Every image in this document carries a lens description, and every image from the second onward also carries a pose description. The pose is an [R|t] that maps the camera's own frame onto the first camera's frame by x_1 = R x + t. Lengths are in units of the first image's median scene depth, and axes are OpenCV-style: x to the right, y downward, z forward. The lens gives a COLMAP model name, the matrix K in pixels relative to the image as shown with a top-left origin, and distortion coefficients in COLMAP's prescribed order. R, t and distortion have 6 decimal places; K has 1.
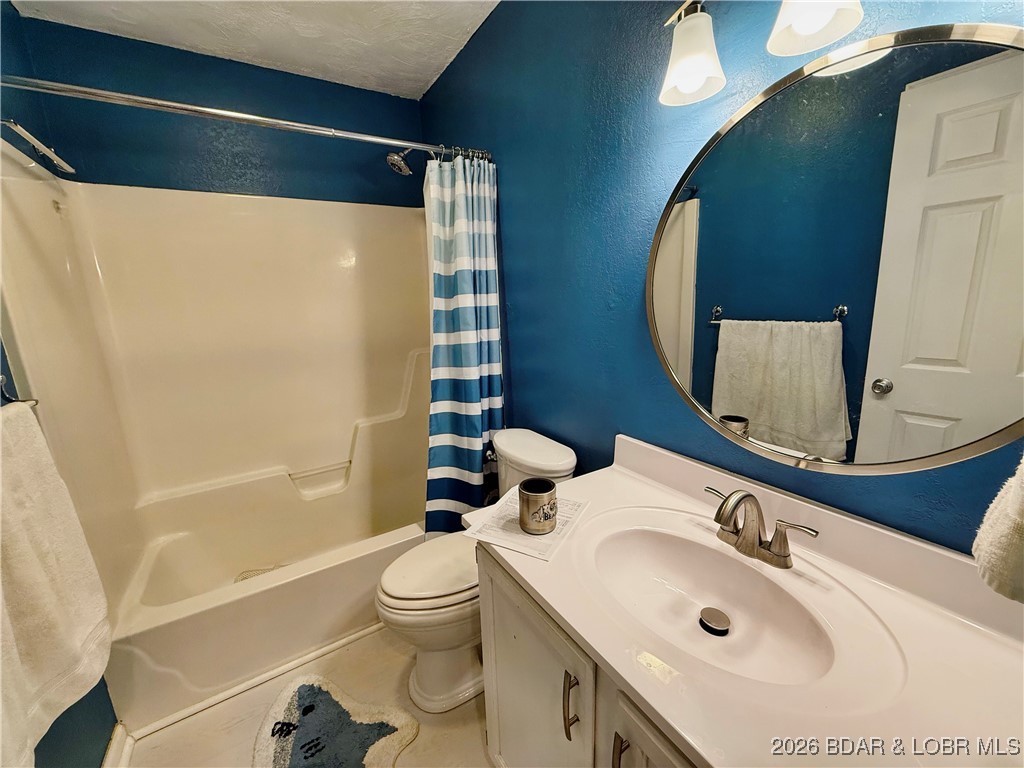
lens RADIAL K [[409.0, 0, 509.2], [0, 409.0, 383.9], [0, 0, 1]] dist [-0.000151, 0.000094]
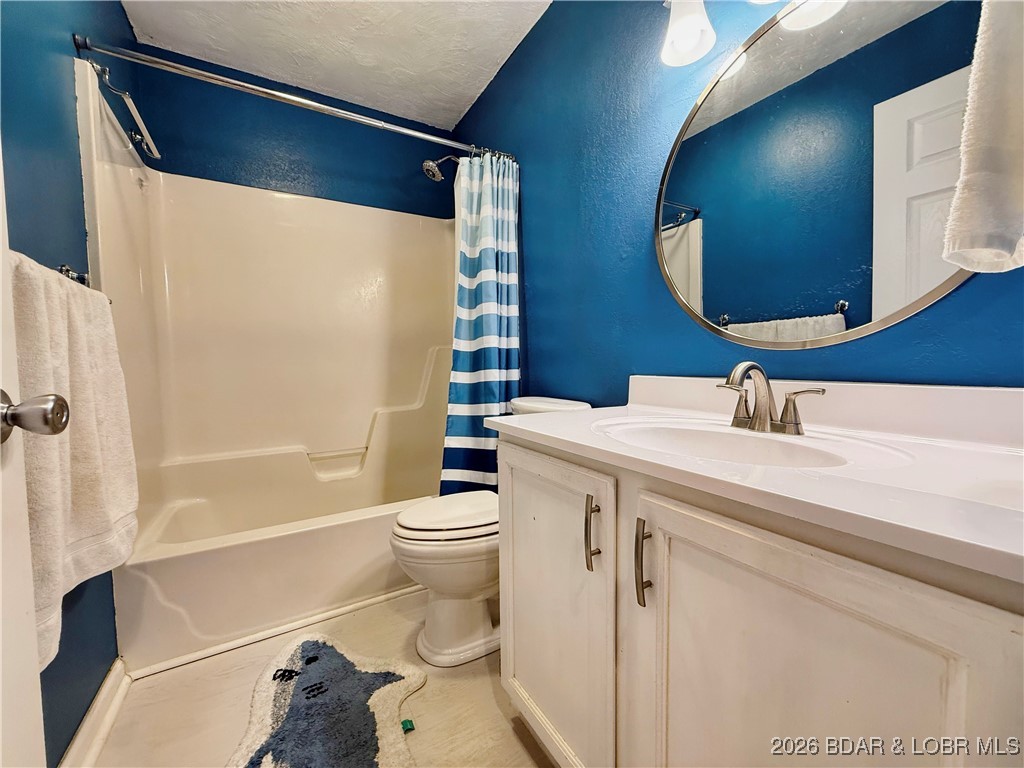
lens RADIAL K [[409.0, 0, 509.2], [0, 409.0, 383.9], [0, 0, 1]] dist [-0.000151, 0.000094]
pose [[0.999424, 0.022981, -0.024954, -0.017108], [-0.026592, 0.987454, -0.155653, 0.247988], [0.021064, 0.156227, 0.987496, -0.030865]]
